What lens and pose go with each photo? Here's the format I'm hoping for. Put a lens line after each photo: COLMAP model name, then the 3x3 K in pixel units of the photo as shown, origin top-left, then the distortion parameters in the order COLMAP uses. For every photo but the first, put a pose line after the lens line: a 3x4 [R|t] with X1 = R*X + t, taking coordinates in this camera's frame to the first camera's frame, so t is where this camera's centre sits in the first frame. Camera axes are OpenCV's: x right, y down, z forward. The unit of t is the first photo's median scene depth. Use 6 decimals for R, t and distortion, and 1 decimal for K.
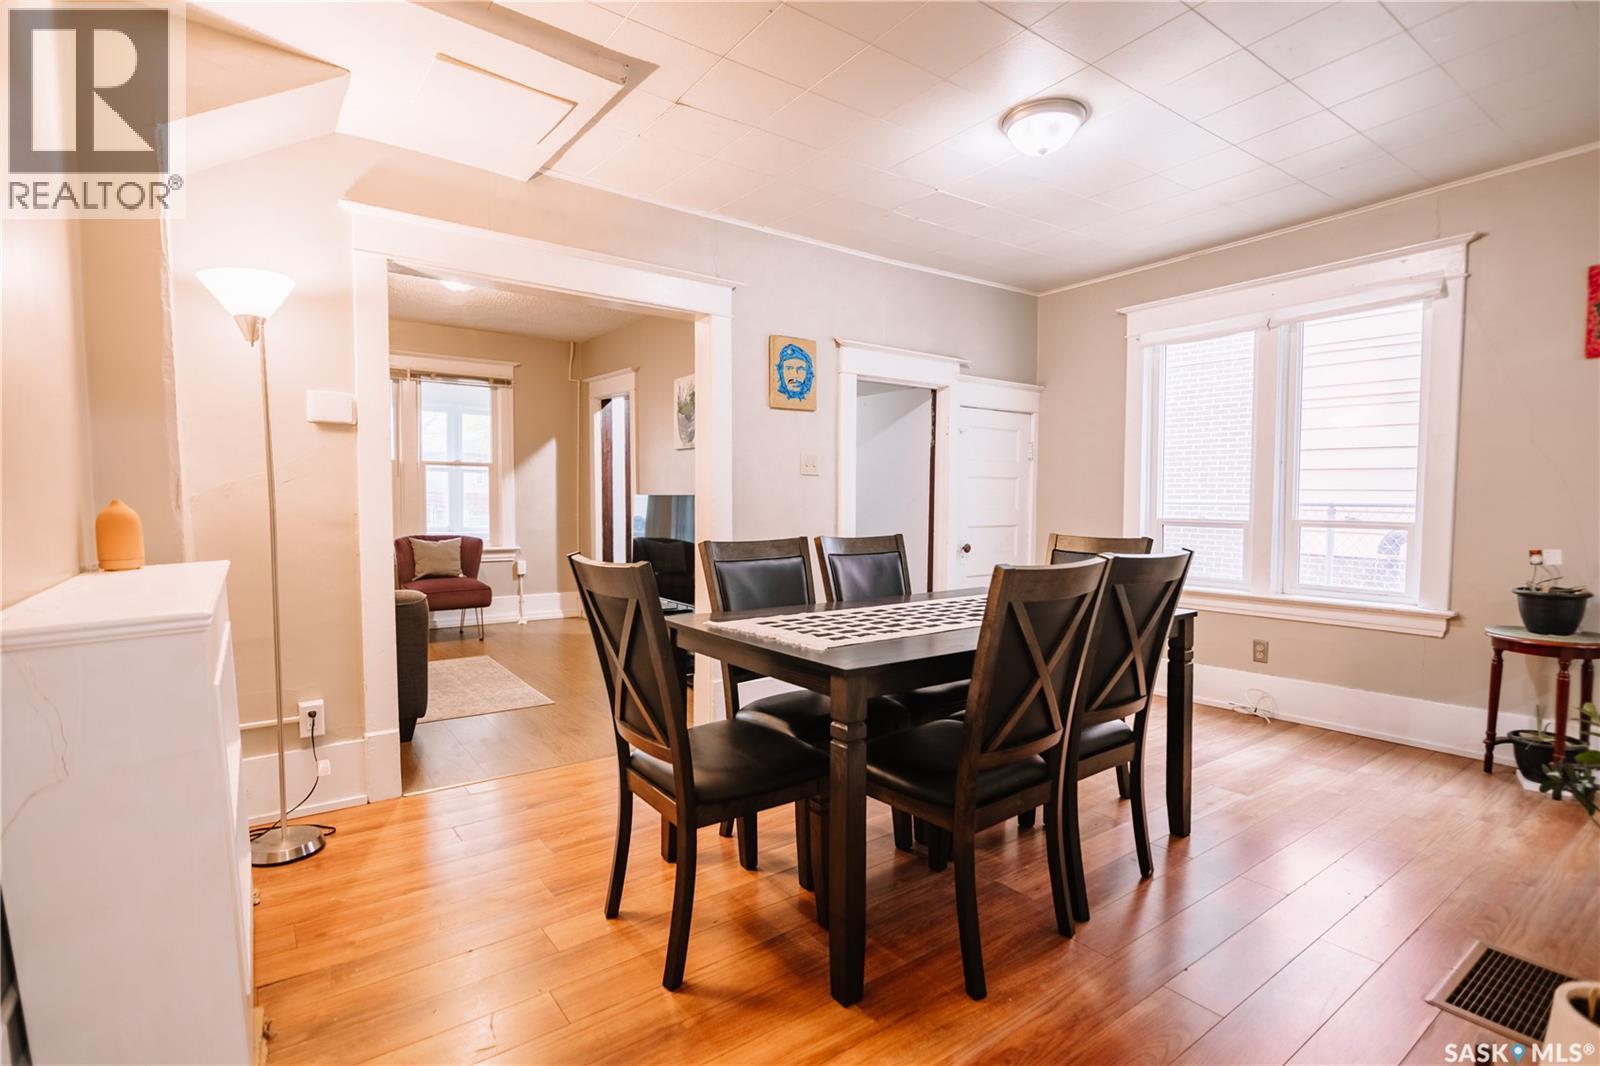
lens RADIAL K [[746.7, 0, 800.9], [0, 746.7, 540.8], [0, 0, 1]] dist [-0.013825, -0.000160]
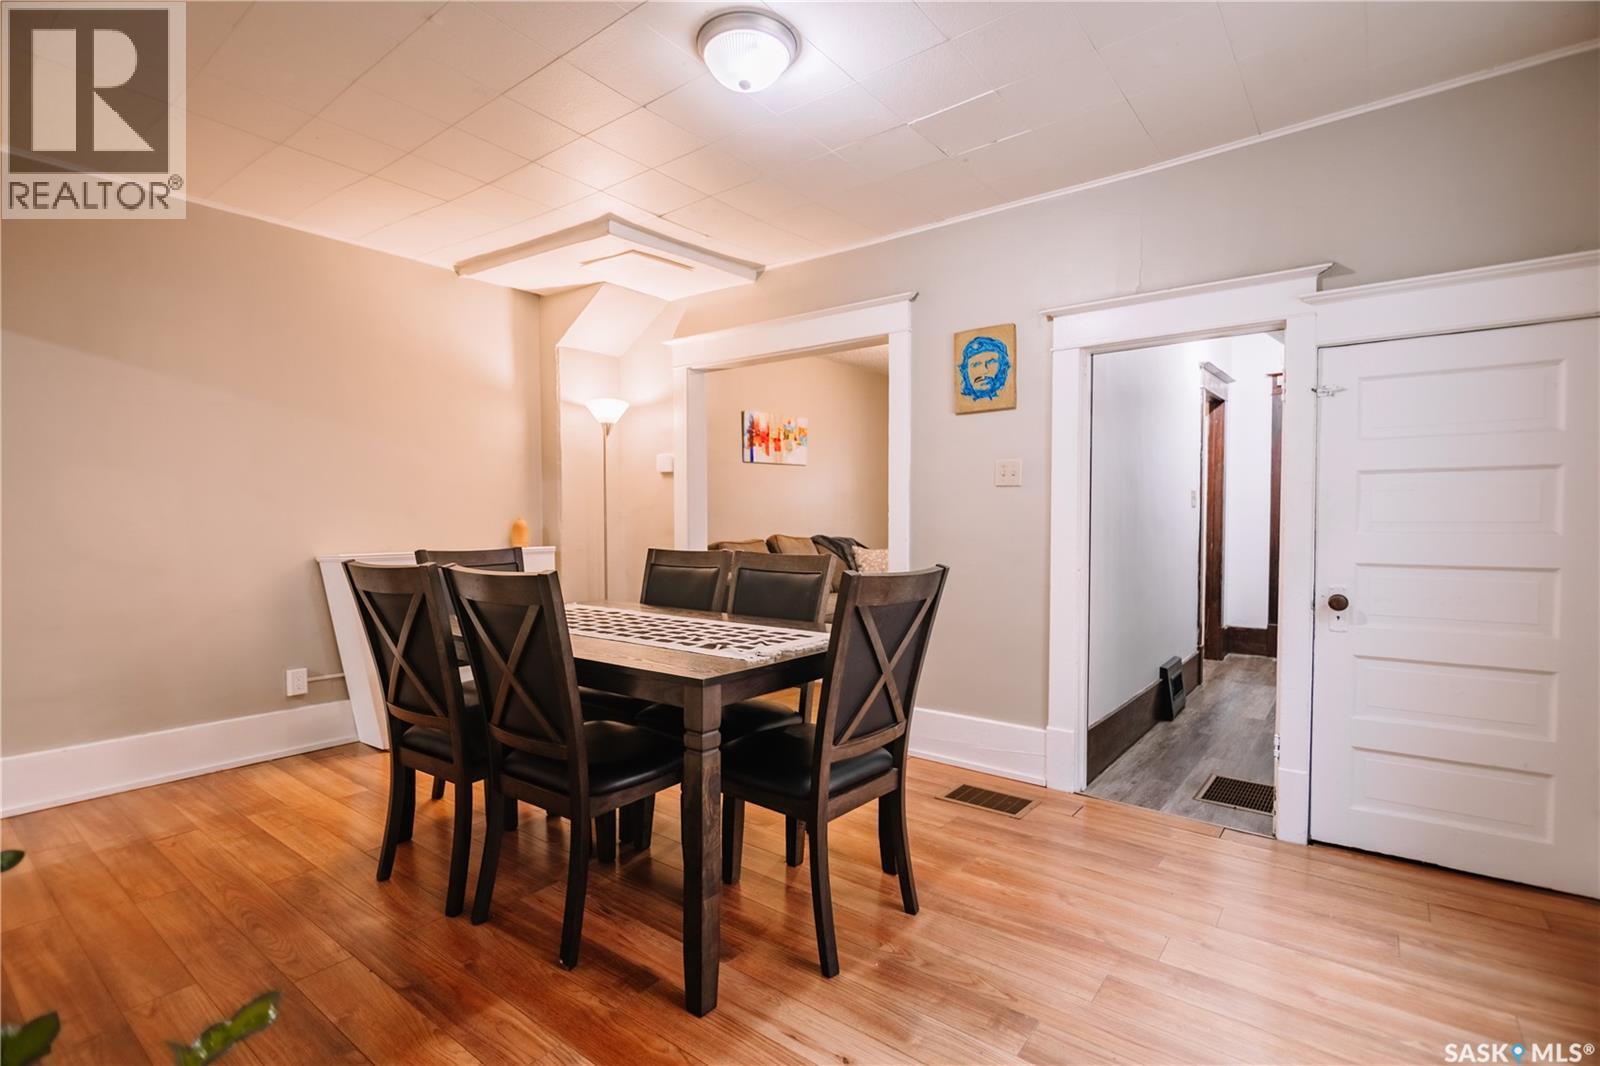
lens RADIAL K [[759.3, 0, 795.0], [0, 759.3, 535.5], [0, 0, 1]] dist [-0.003705, -0.000640]
pose [[0.274038, 0.019334, -0.961524, 0.783862], [-0.051428, 0.998662, 0.005424, -0.026499], [0.960343, 0.047963, 0.274666, 0.564115]]
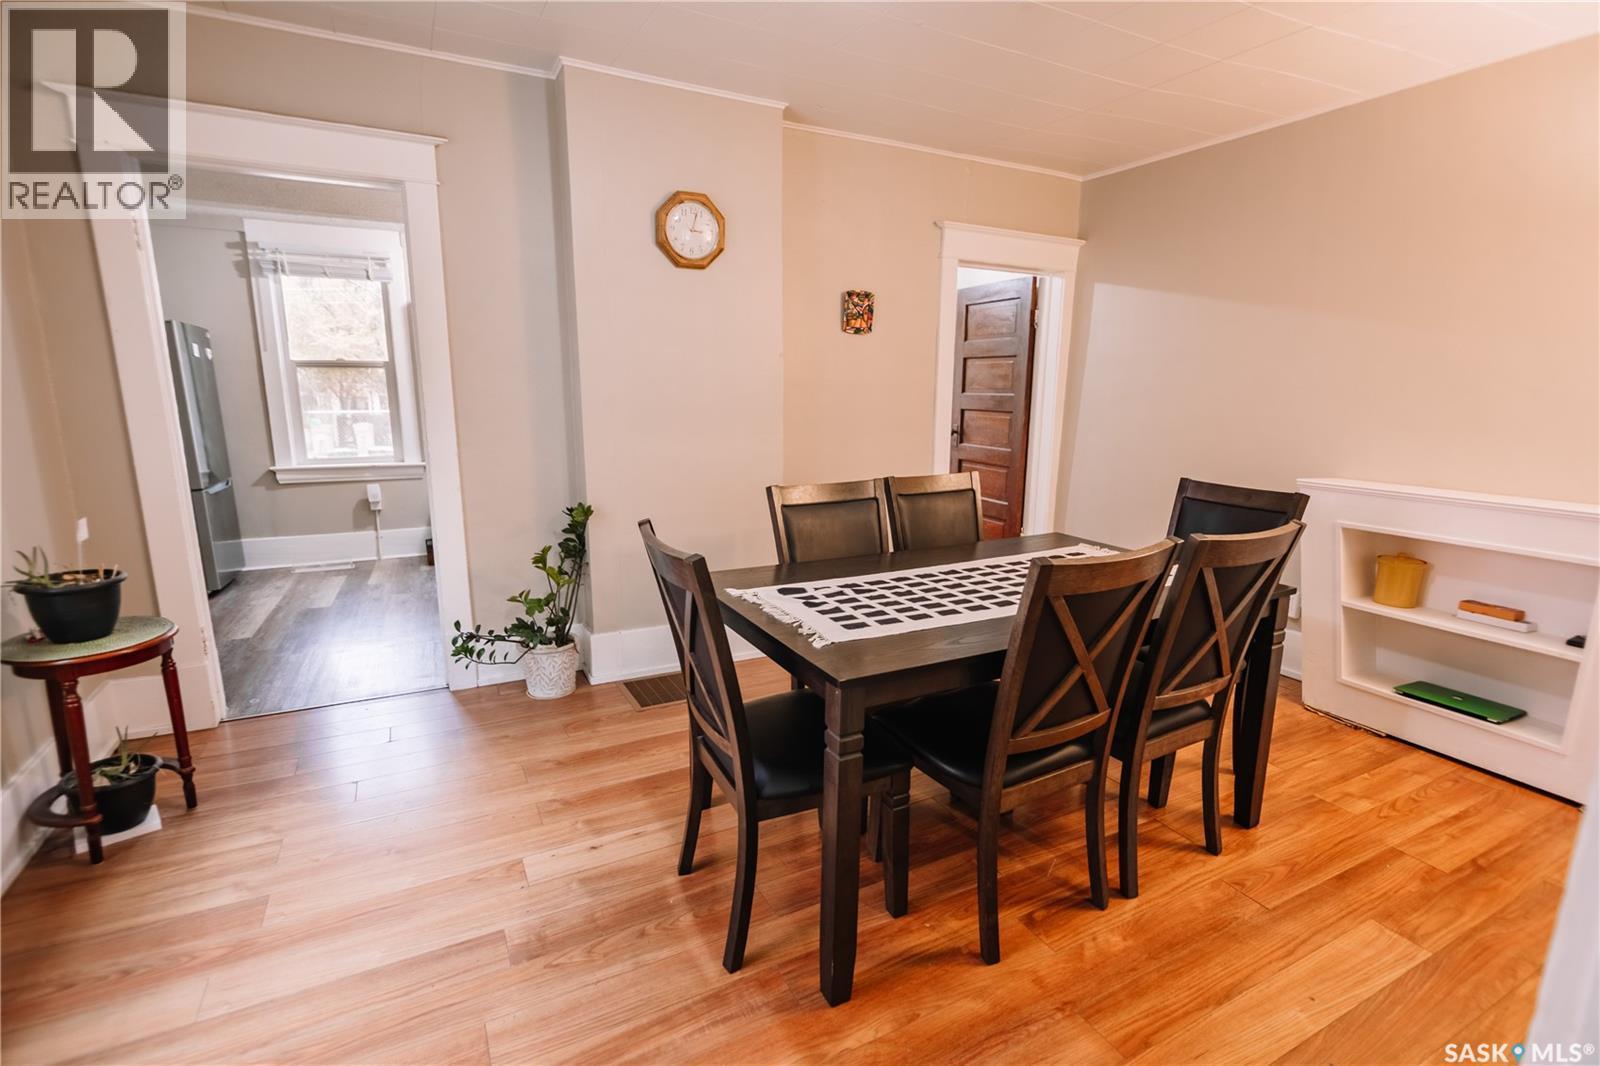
lens RADIAL K [[755.2, 0, 807.5], [0, 755.2, 534.6], [0, 0, 1]] dist [-0.002276, 0.000472]
pose [[-0.989551, -0.040804, 0.138292, 0.183985], [-0.004217, 0.966901, 0.255116, -0.117053], [-0.144125, 0.251867, -0.956970, 1.170608]]
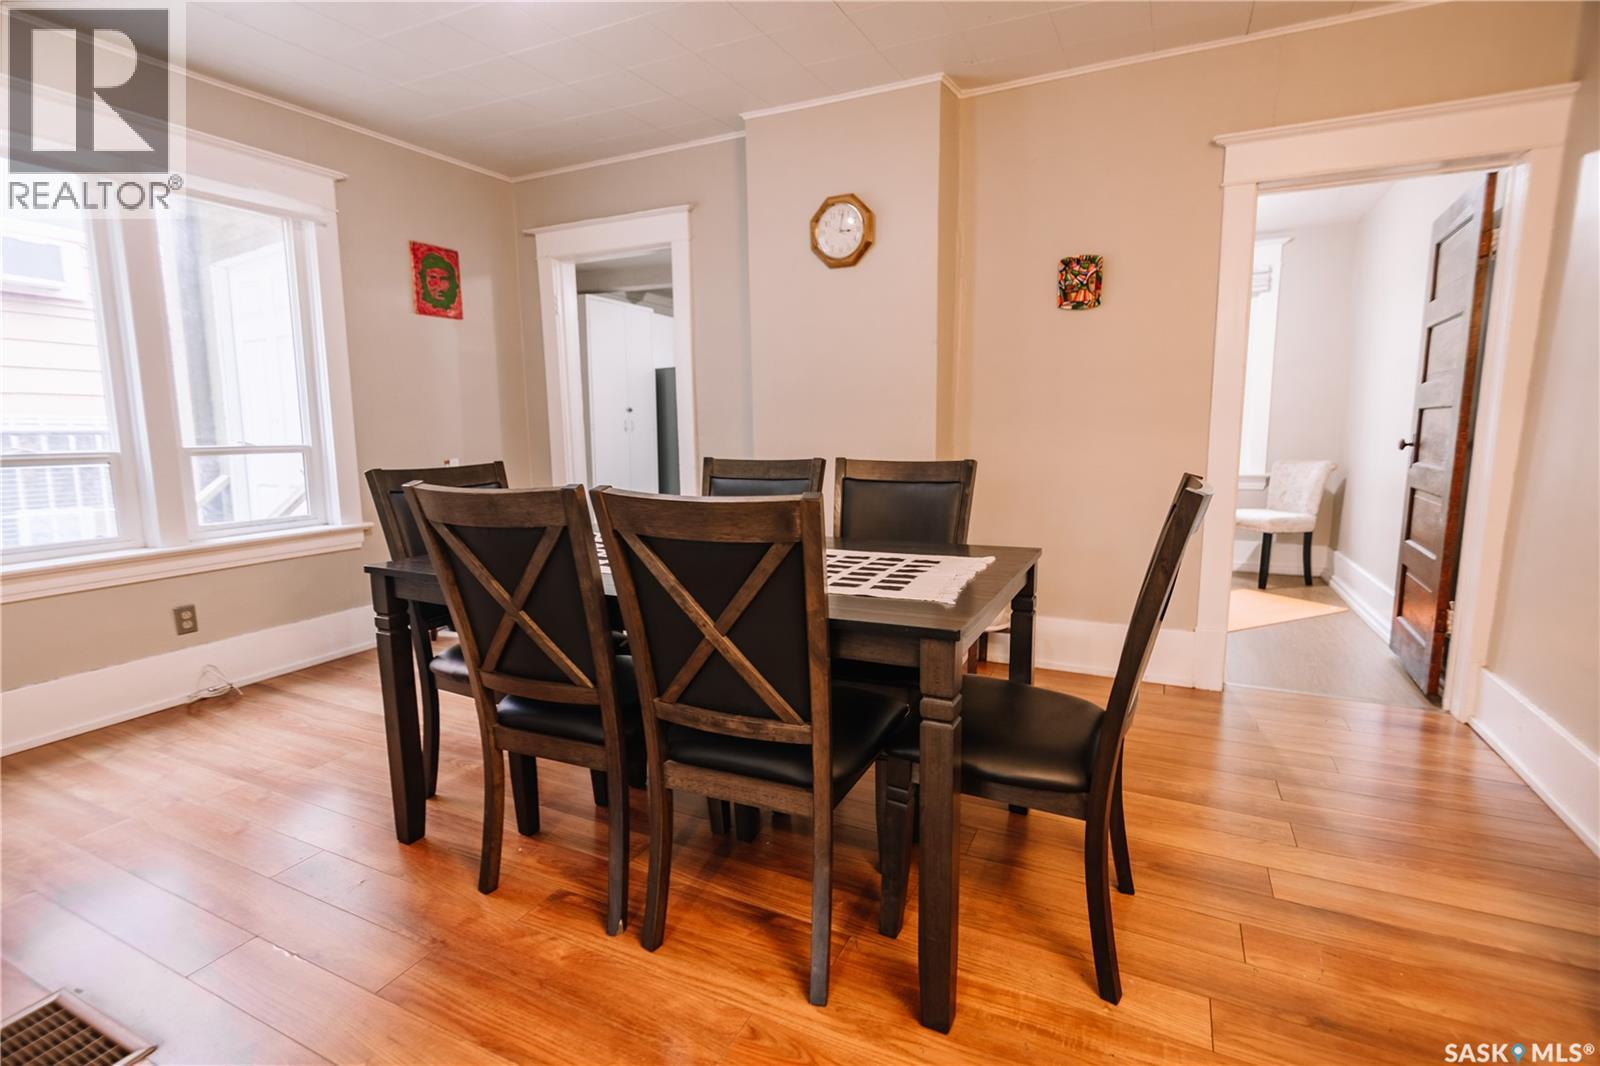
lens RADIAL K [[755.2, 0, 807.5], [0, 755.2, 534.6], [0, 0, 1]] dist [-0.002276, 0.000472]
pose [[-0.467769, -0.125893, 0.874839, -0.357569], [0.058639, 0.983203, 0.172842, -0.035188], [-0.881903, 0.132150, -0.452530, 0.781365]]
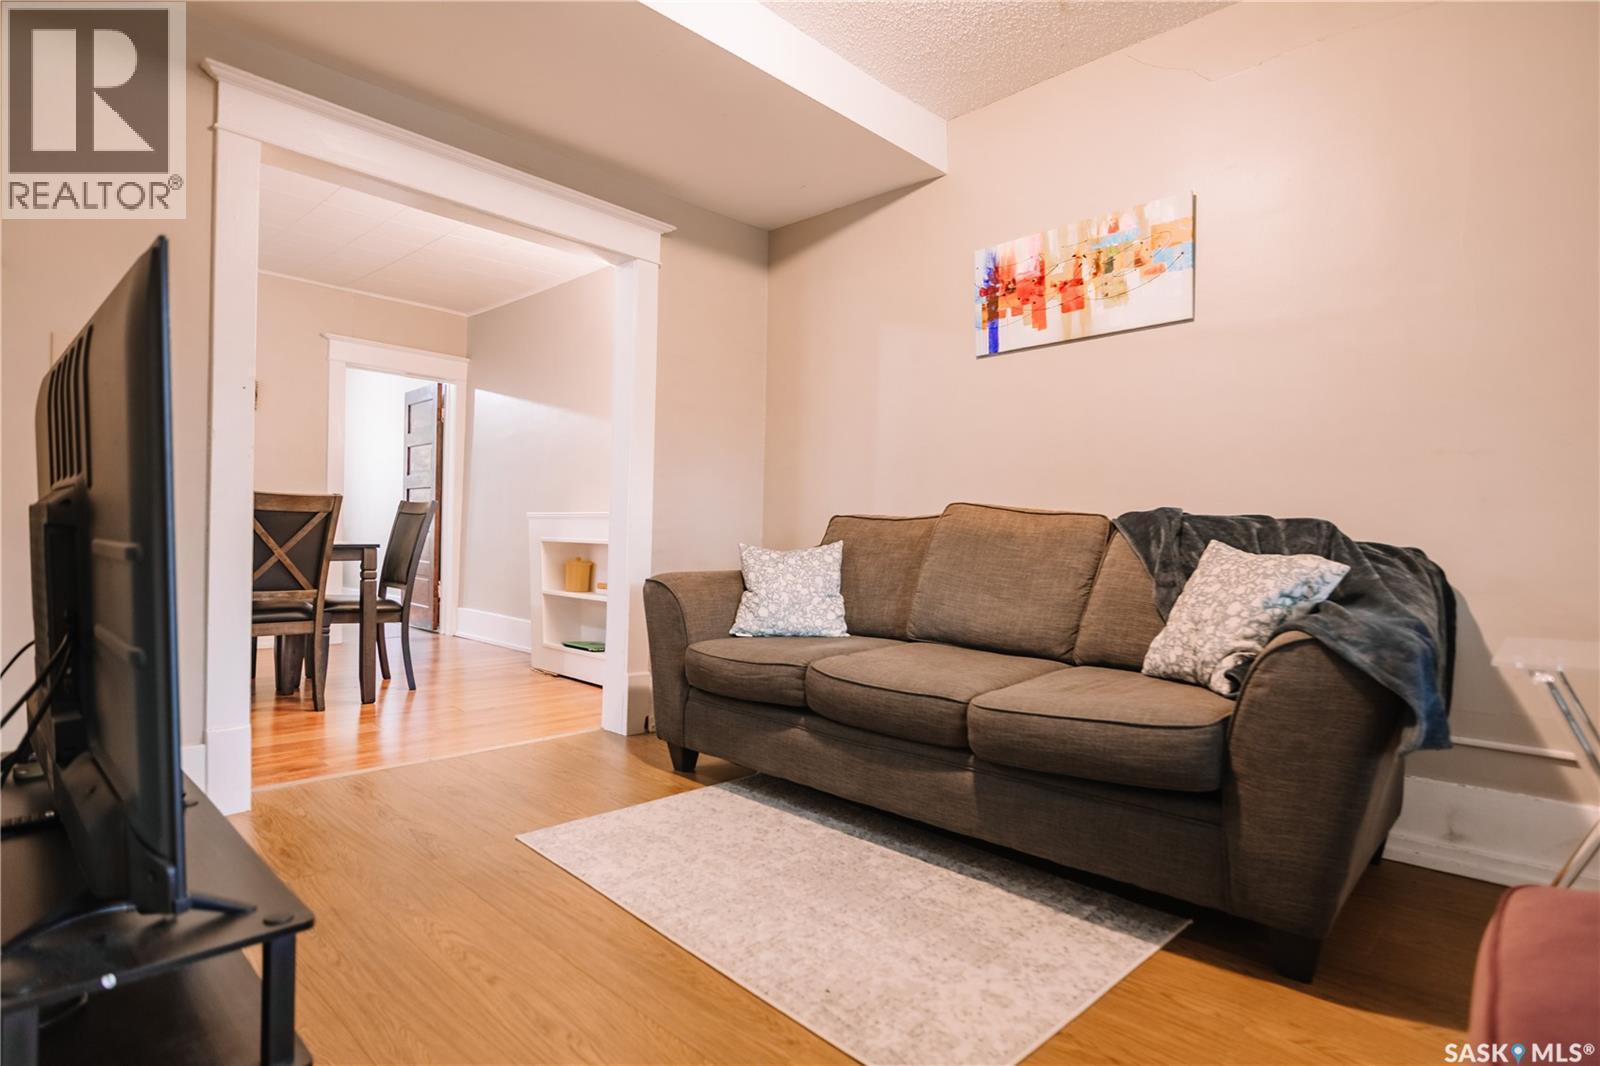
lens RADIAL K [[819.7, 0, 800.0], [0, 819.7, 533.0], [0, 0, 1]] dist [0.001050, -0.000041]
pose [[-0.984281, -0.028333, -0.174324, -0.444124], [-0.039191, 0.997479, 0.059159, -0.029358], [0.172208, 0.065061, -0.982910, 1.681241]]
